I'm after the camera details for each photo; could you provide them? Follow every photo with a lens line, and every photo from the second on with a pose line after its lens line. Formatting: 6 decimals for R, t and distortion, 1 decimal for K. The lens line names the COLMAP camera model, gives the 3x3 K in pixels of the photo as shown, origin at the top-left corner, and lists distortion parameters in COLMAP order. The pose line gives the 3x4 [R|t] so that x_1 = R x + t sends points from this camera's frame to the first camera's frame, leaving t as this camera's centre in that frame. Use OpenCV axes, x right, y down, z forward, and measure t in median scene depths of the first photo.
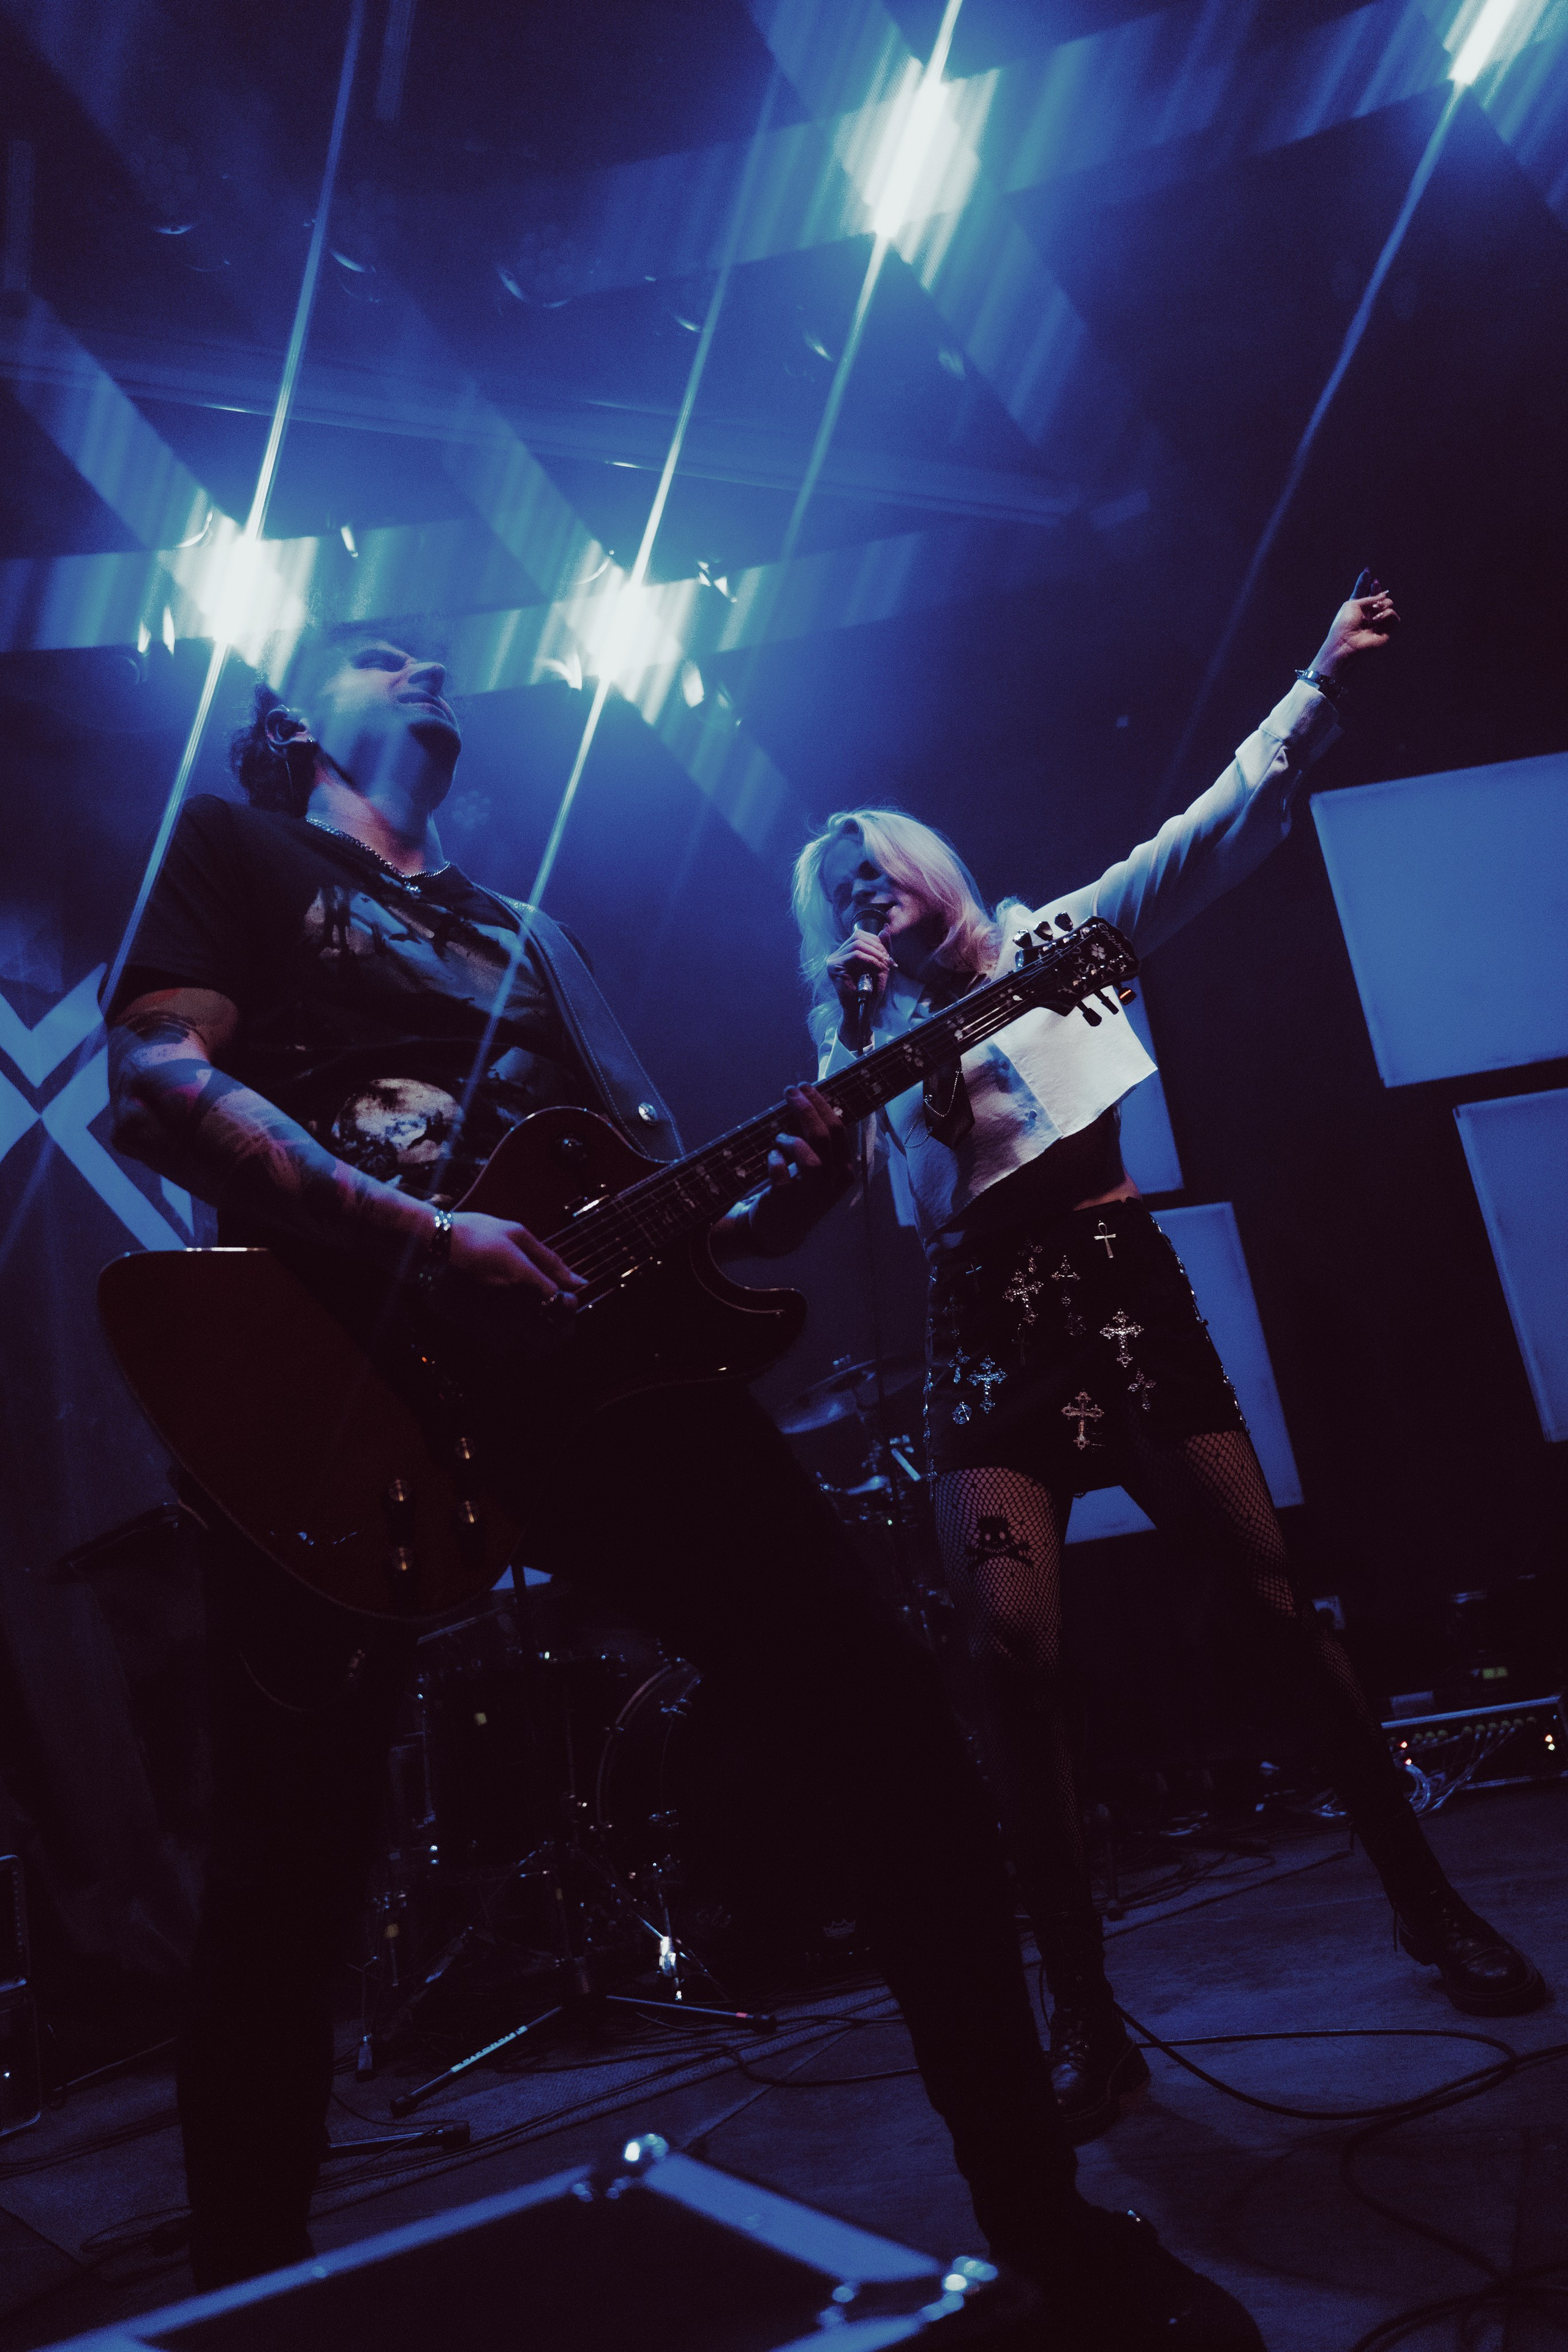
lens RADIAL K [[1739.8, 0, 775.2], [0, 1739.8, 1182.6], [0, 0, 1]] dist [0.008740, -0.004957]
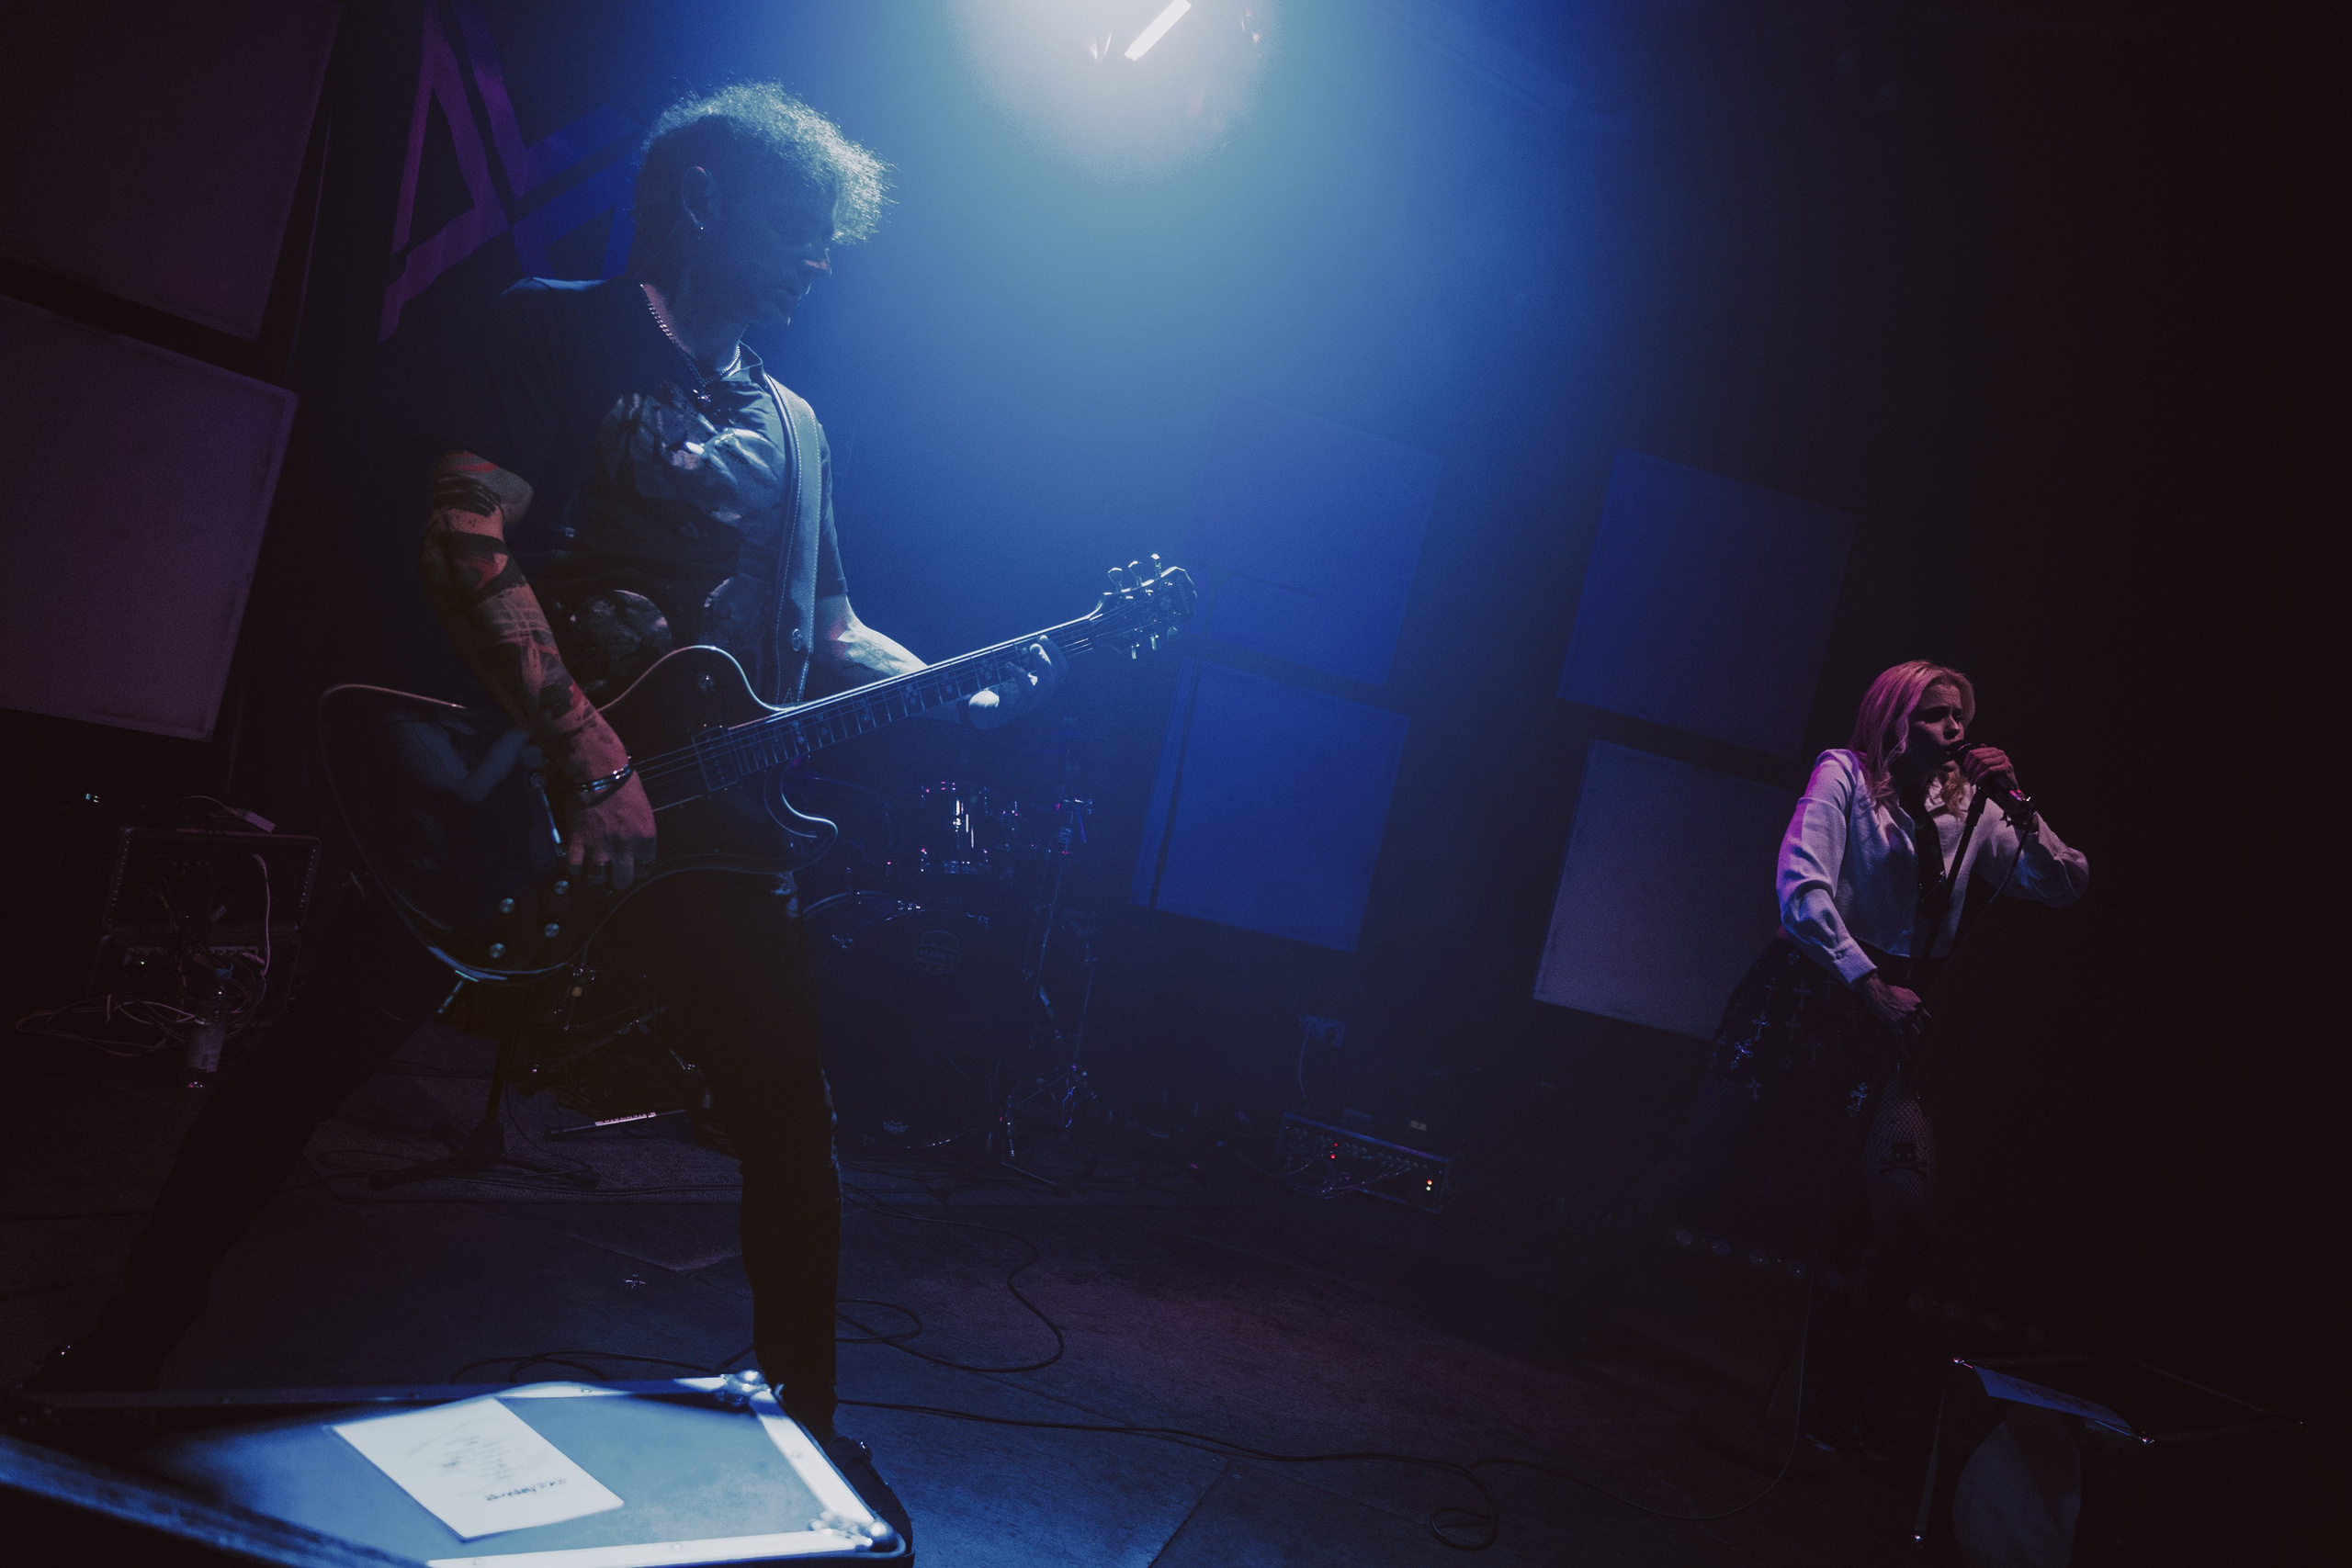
lens RADIAL K [[1644.1, 0, 1177.1], [0, 1644.1, 773.1], [0, 0, 1]] dist [0.003510, -0.001558]
pose [[0.908443, 0.395820, 0.134380, -0.038227], [-0.416713, 0.882848, 0.216631, -0.162436], [-0.032891, -0.252795, 0.966961, -0.160339]]
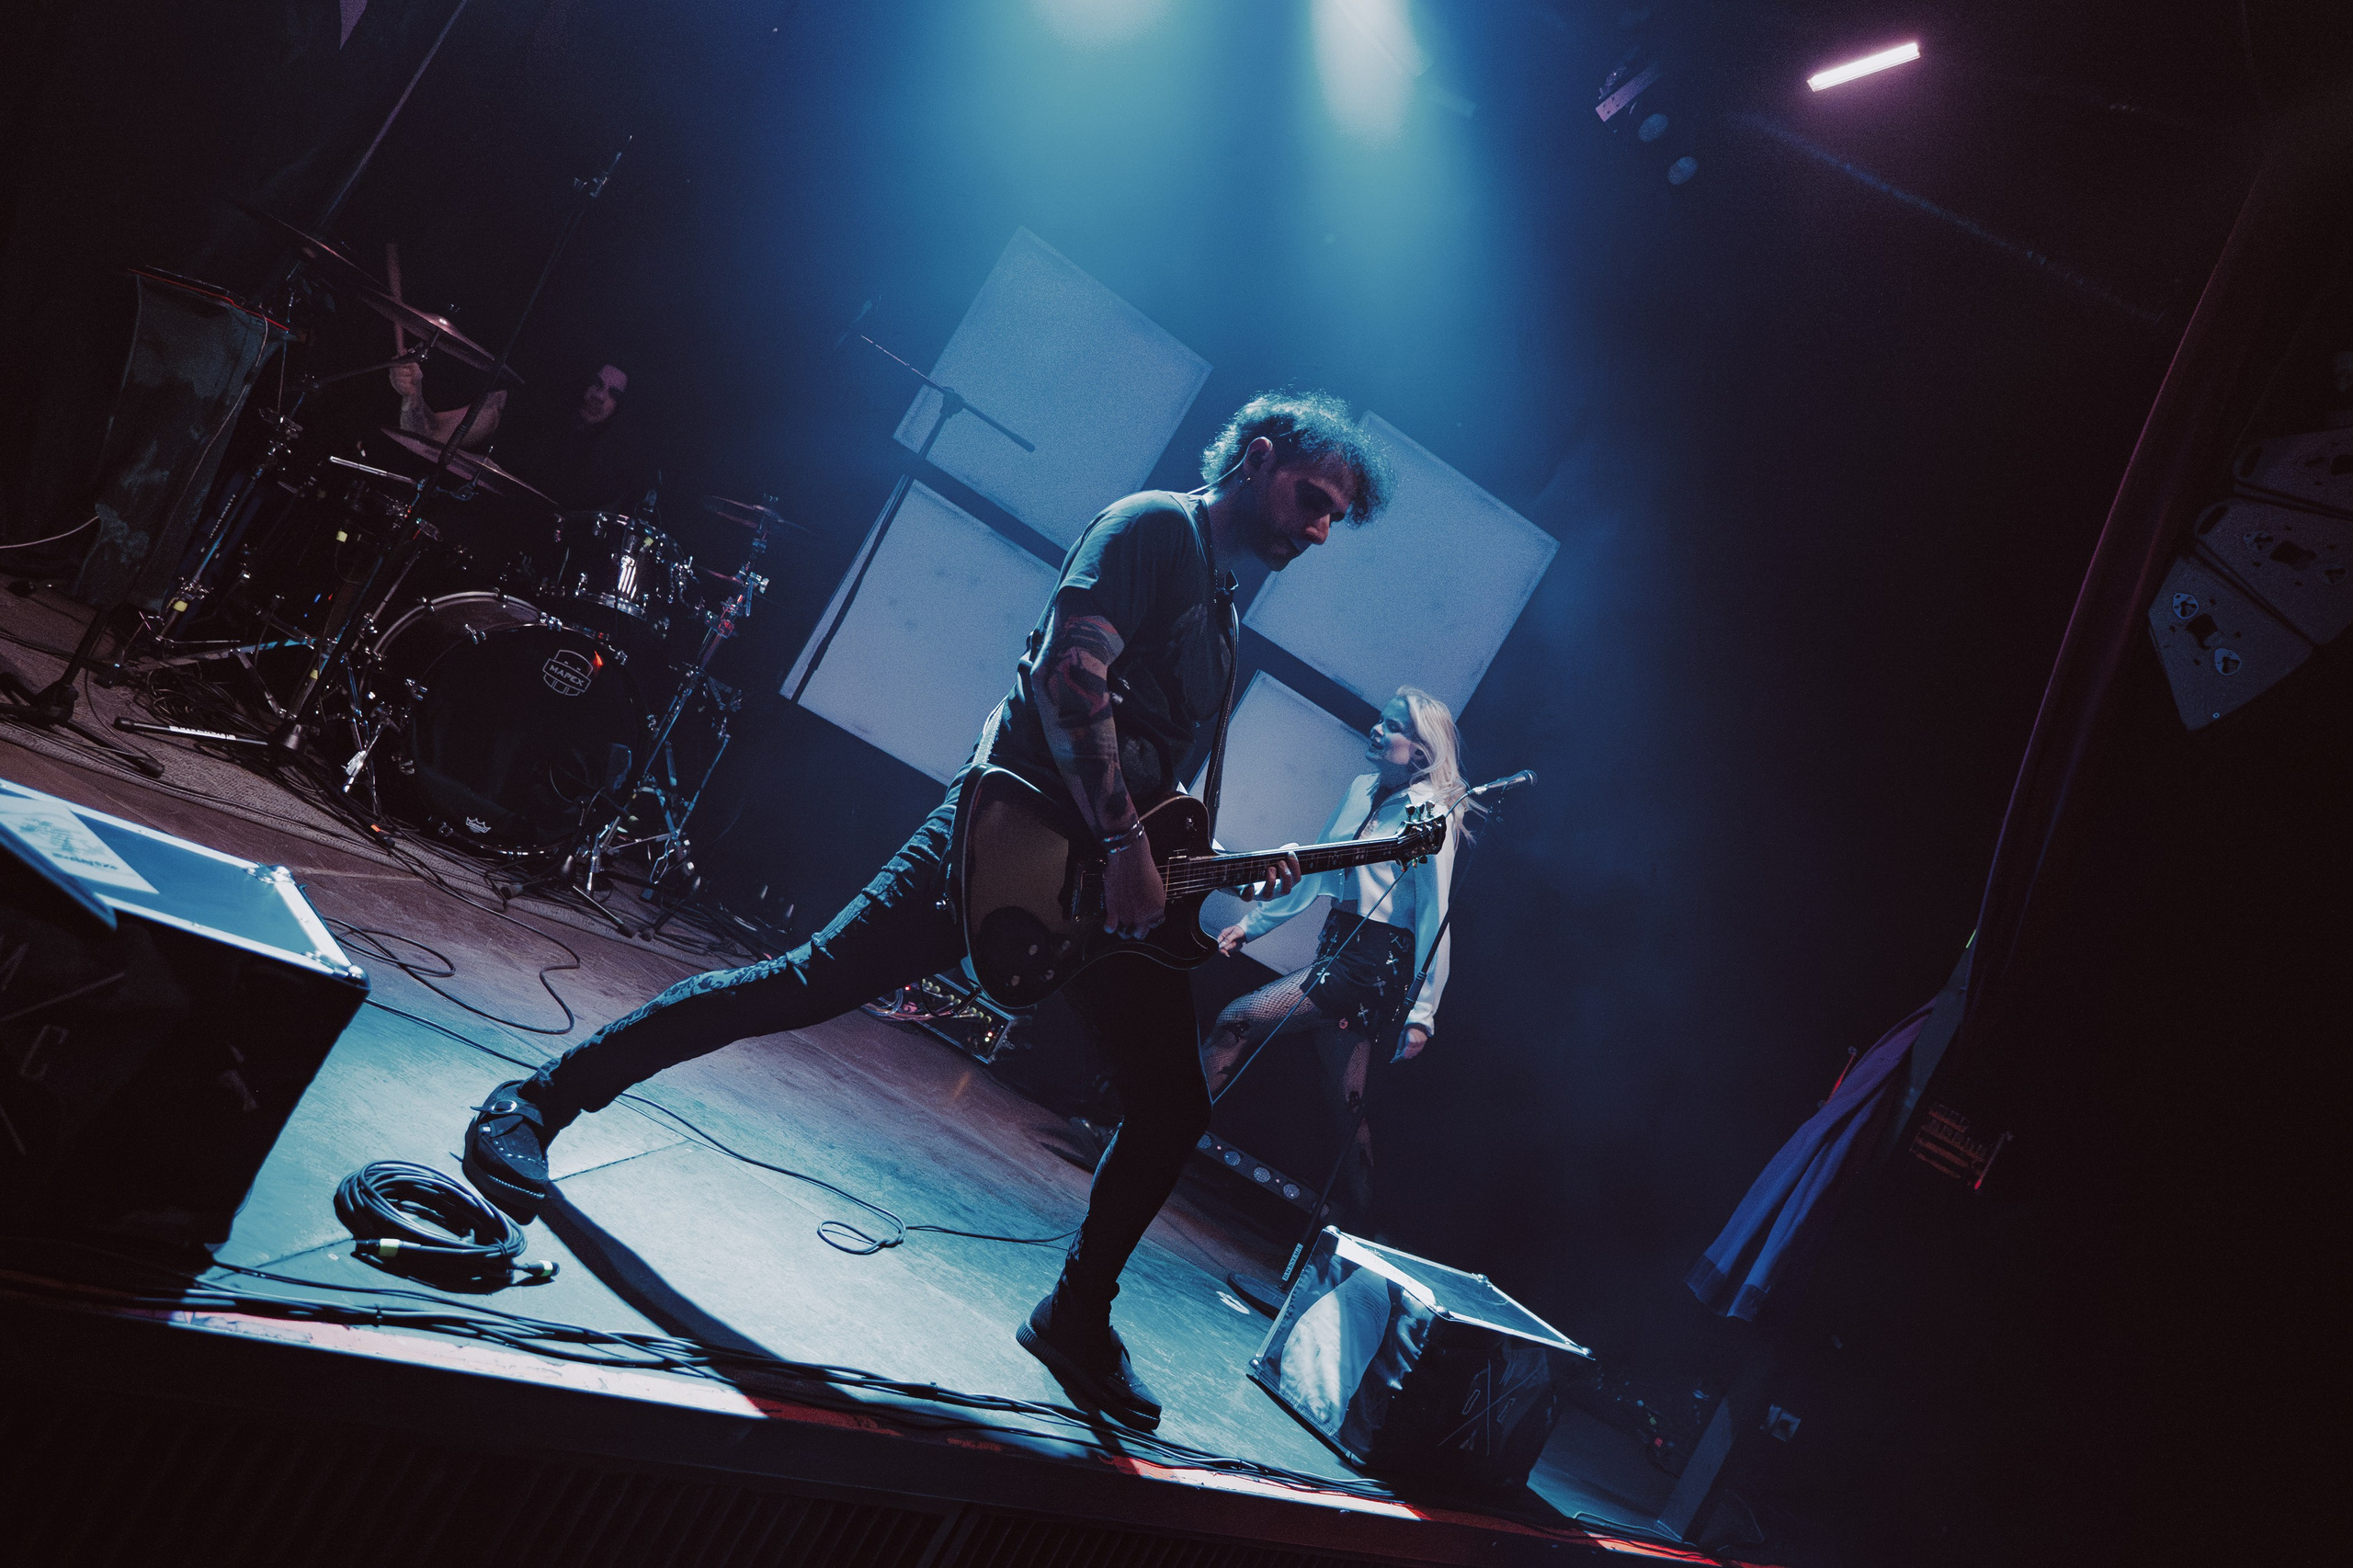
lens RADIAL K [[1861.0, 0, 1246.4], [0, 1861.0, 816.0], [0, 0, 1]] dist [-0.003003, 0.024540]
pose [[0.721271, 0.618445, 0.311919, 0.010264], [-0.683306, 0.709038, 0.174237, -0.216550], [-0.113406, -0.338809, 0.933996, -0.384745]]
